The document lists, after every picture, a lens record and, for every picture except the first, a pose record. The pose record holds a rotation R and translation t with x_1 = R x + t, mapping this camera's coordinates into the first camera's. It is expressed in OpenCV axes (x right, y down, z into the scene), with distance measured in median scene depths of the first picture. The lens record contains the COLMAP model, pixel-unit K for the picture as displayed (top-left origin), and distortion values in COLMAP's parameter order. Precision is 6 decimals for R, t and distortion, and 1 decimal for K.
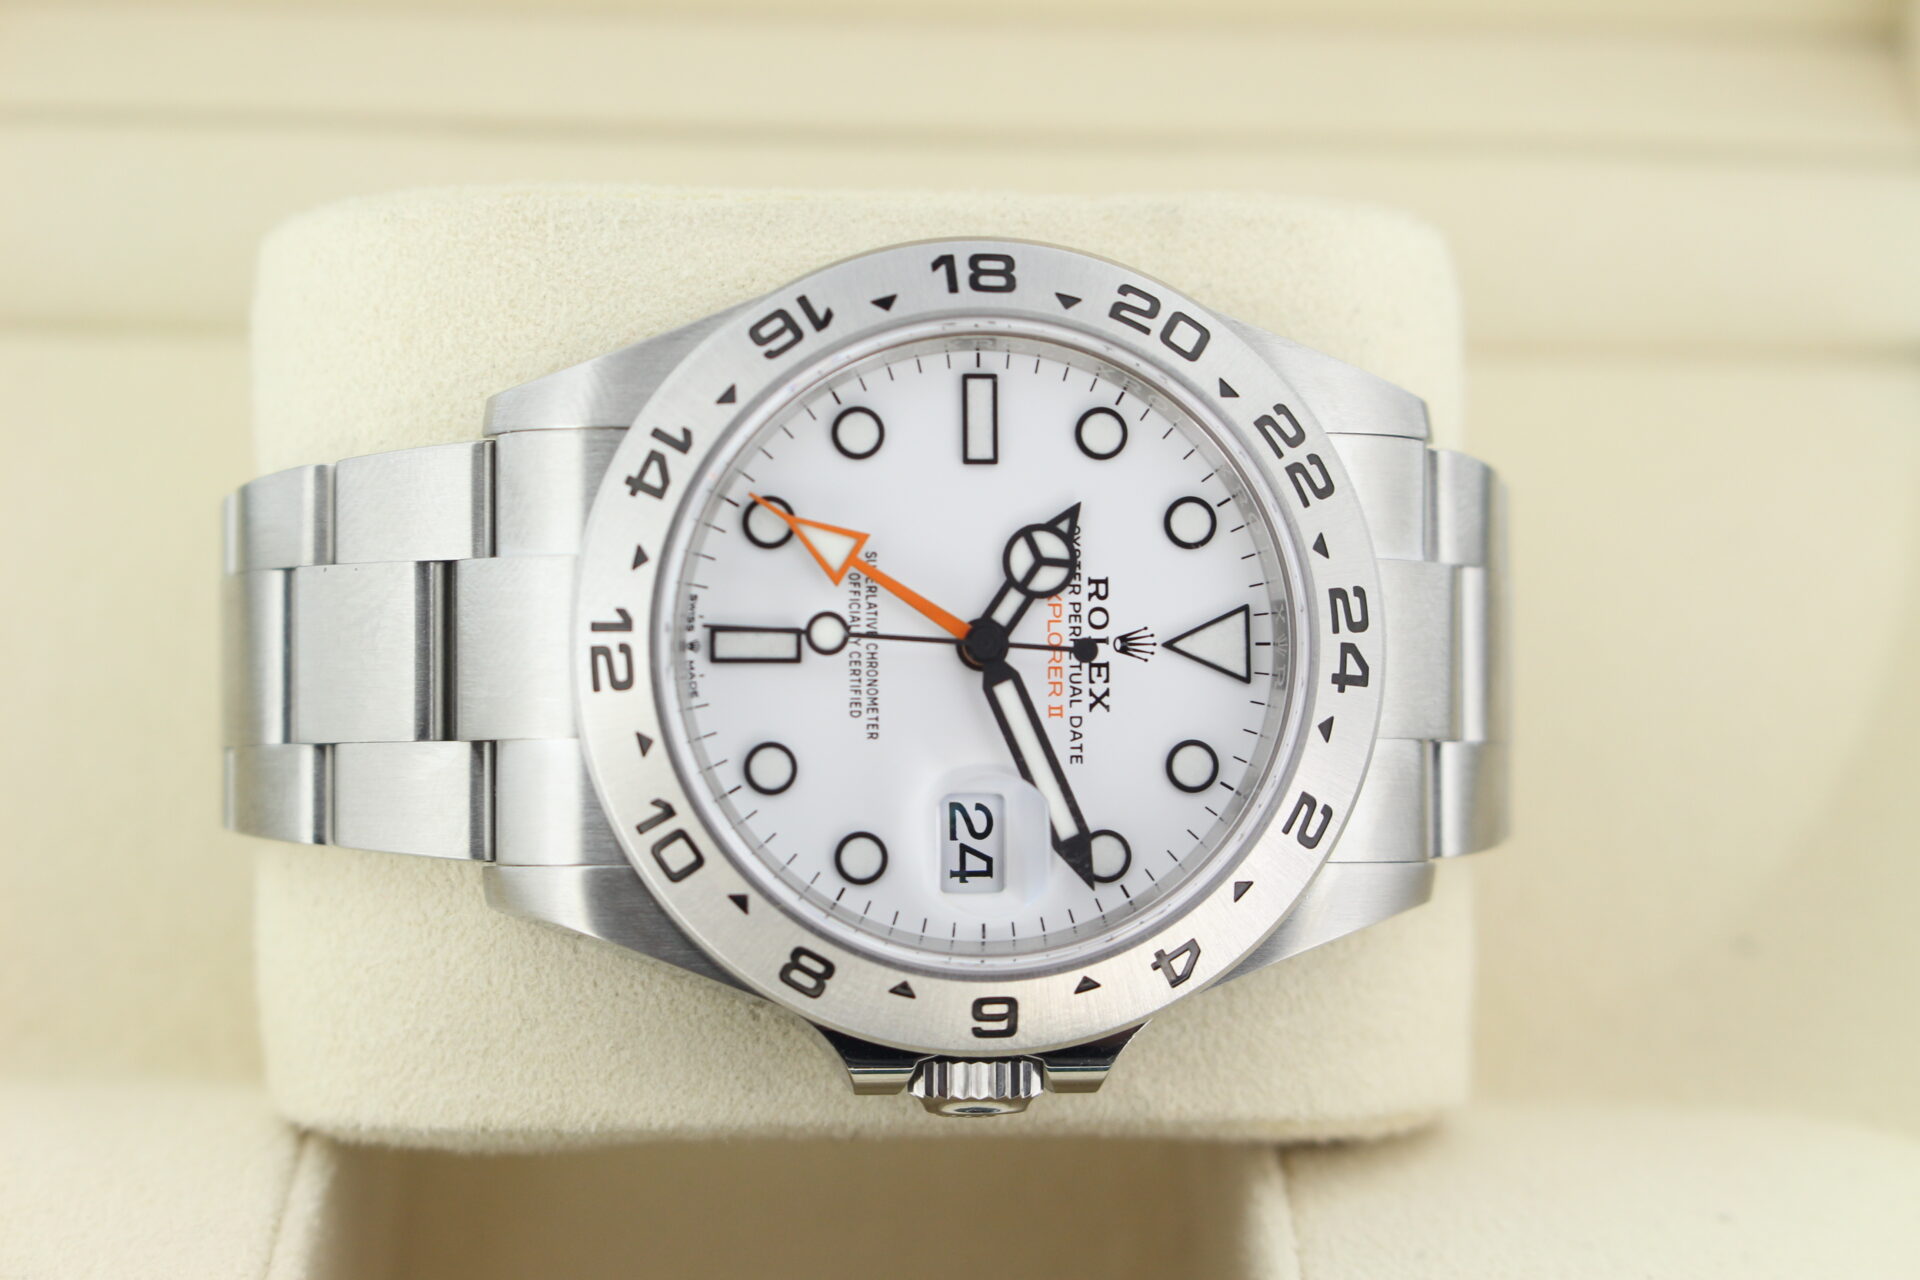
lens RADIAL K [[4506.9, 0, 968.6], [0, 4506.9, 675.2], [0, 0, 1]] dist [0.088813, 0.130471]
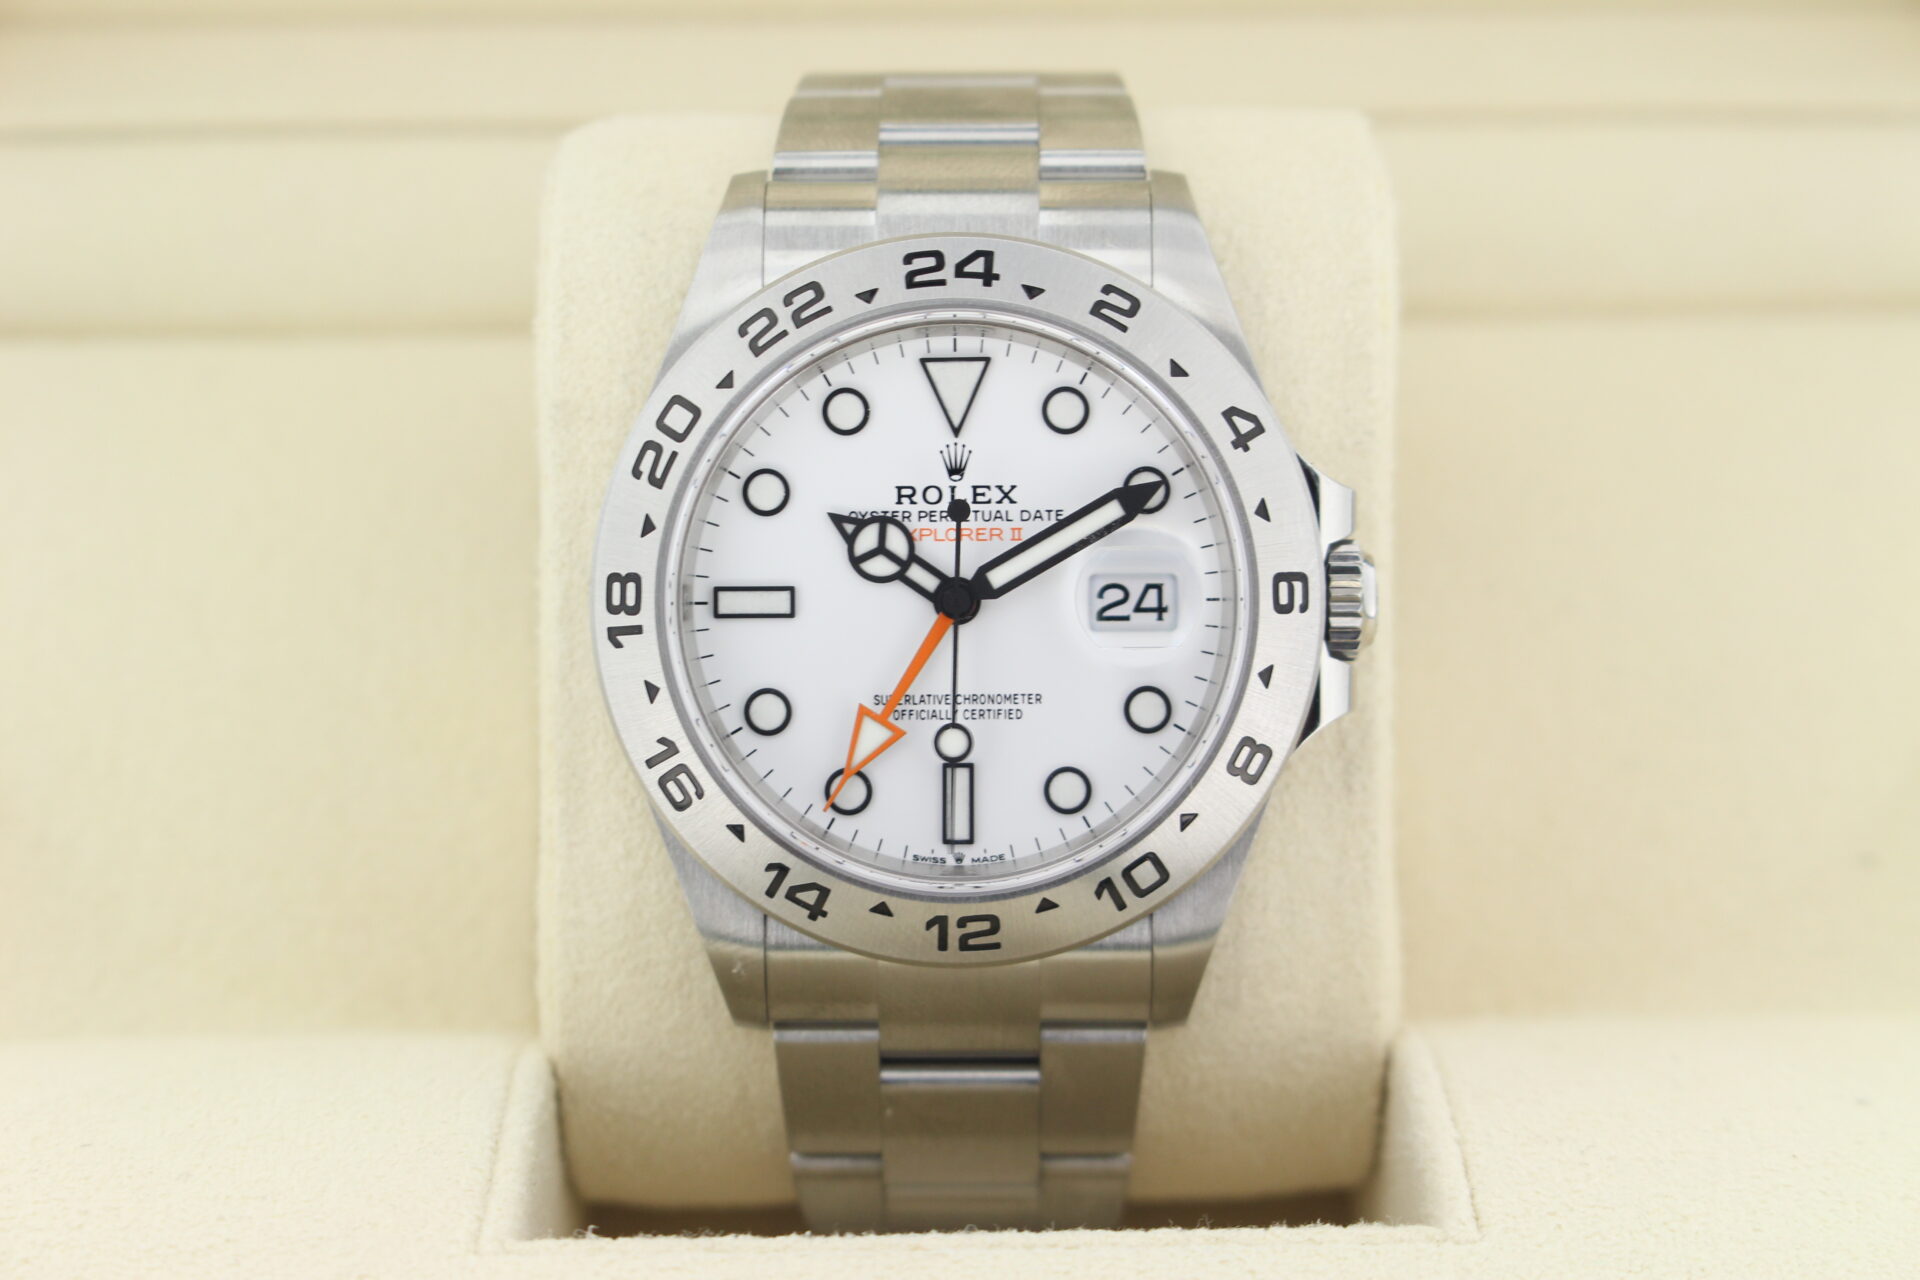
lens RADIAL K [[4506.9, 0, 968.6], [0, 4506.9, 675.2], [0, 0, 1]] dist [0.088813, 0.130471]
pose [[0.000010, -0.991941, -0.126699, 0.126071], [0.999670, -0.003246, 0.025490, -0.032316], [-0.025696, -0.126658, 0.991614, -0.109200]]
